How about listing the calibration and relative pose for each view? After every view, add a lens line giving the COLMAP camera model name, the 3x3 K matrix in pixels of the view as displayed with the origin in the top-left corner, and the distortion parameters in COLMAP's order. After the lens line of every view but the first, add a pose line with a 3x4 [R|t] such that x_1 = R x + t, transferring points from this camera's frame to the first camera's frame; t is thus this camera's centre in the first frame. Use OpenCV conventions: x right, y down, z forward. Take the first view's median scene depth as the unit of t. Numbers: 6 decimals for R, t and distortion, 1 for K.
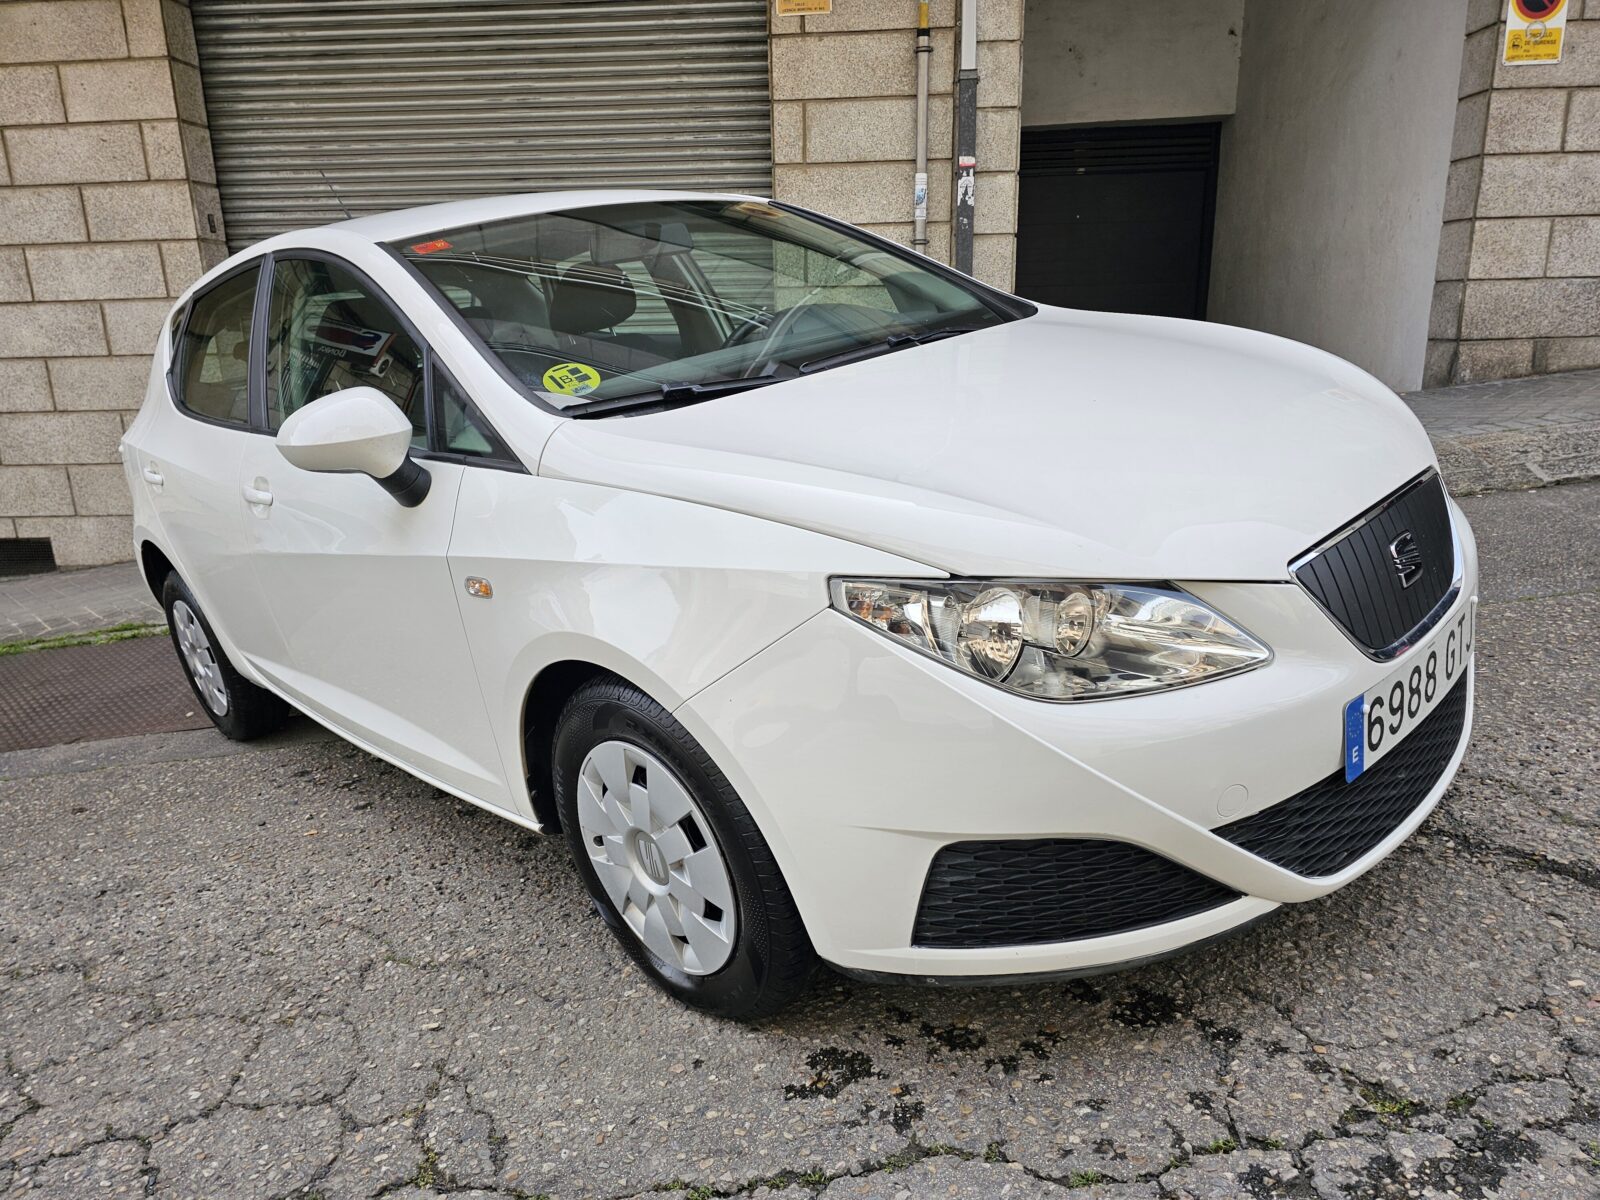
lens RADIAL K [[1073.4, 0, 785.2], [0, 1073.4, 611.6], [0, 0, 1]] dist [0.054531, -0.055268]
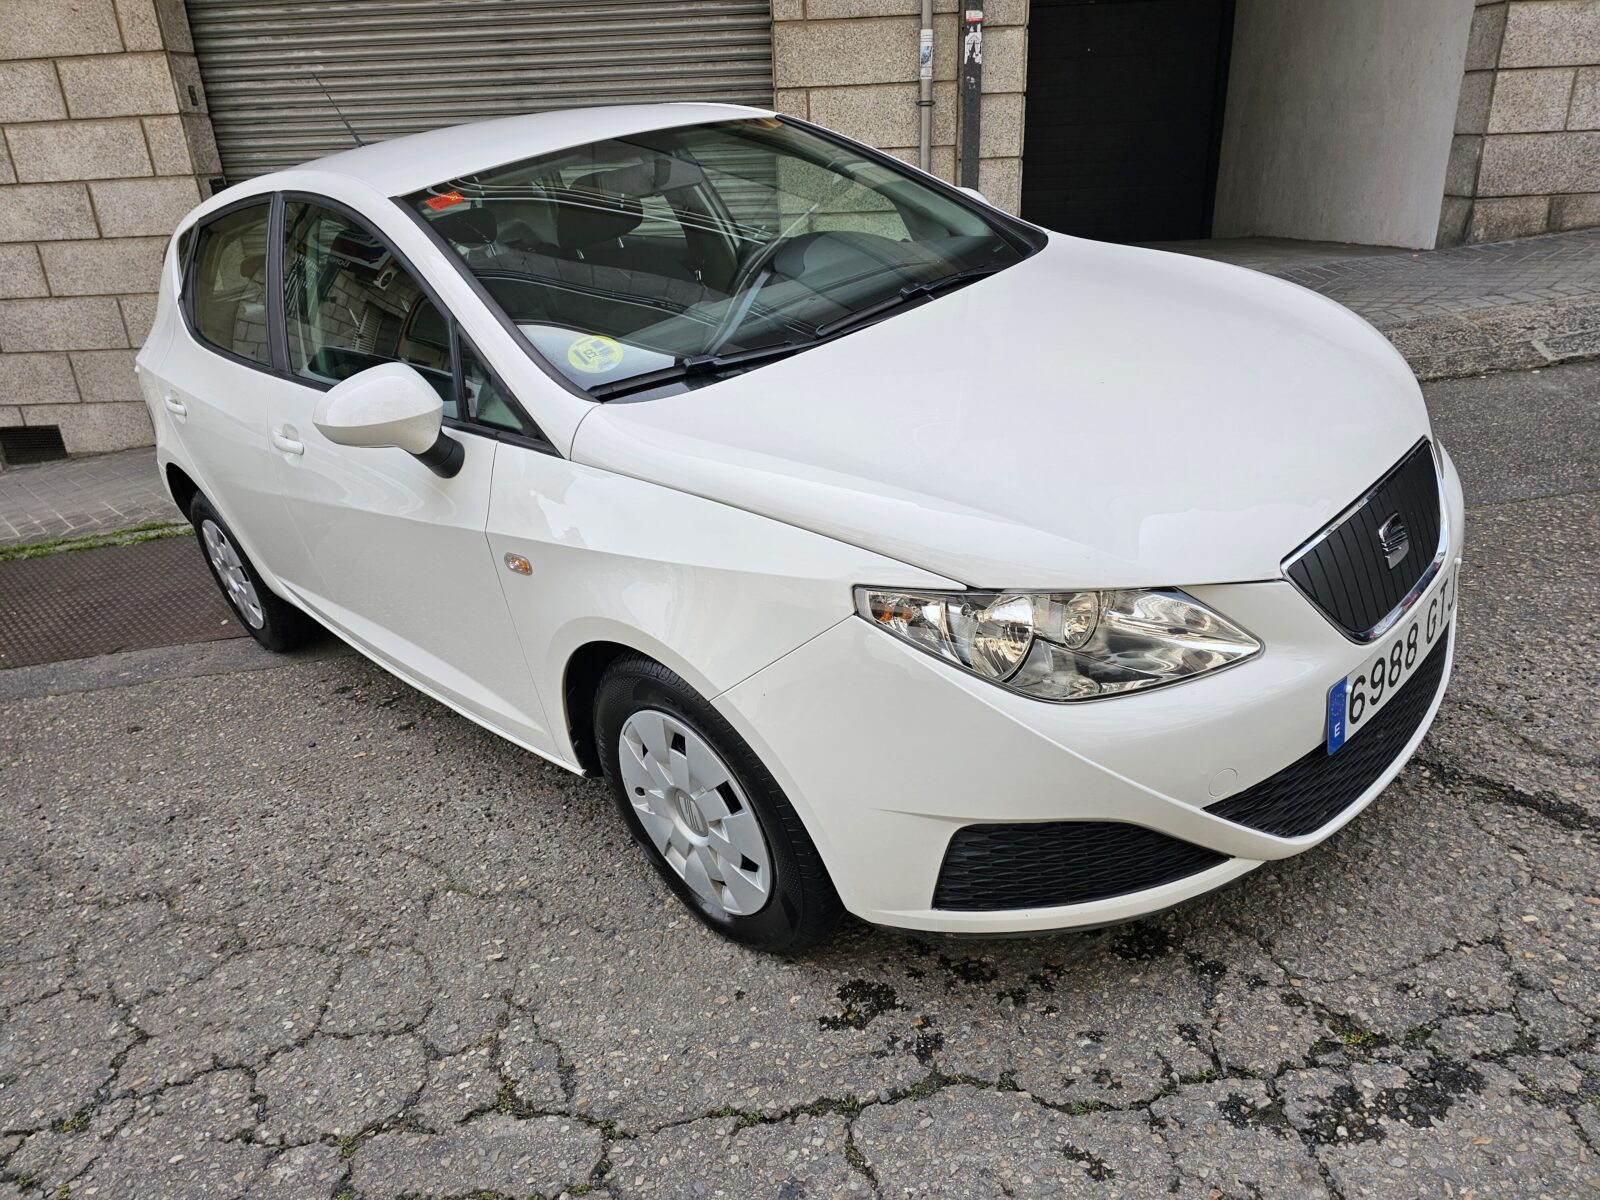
lens RADIAL K [[1073.4, 0, 789.9], [0, 1073.4, 581.7], [0, 0, 1]] dist [0.054531, -0.055268]
pose [[0.999773, -0.021309, -0.000899, -0.017938], [0.021261, 0.992425, 0.120998, -0.134391], [-0.001687, -0.120990, 0.992652, -0.054841]]
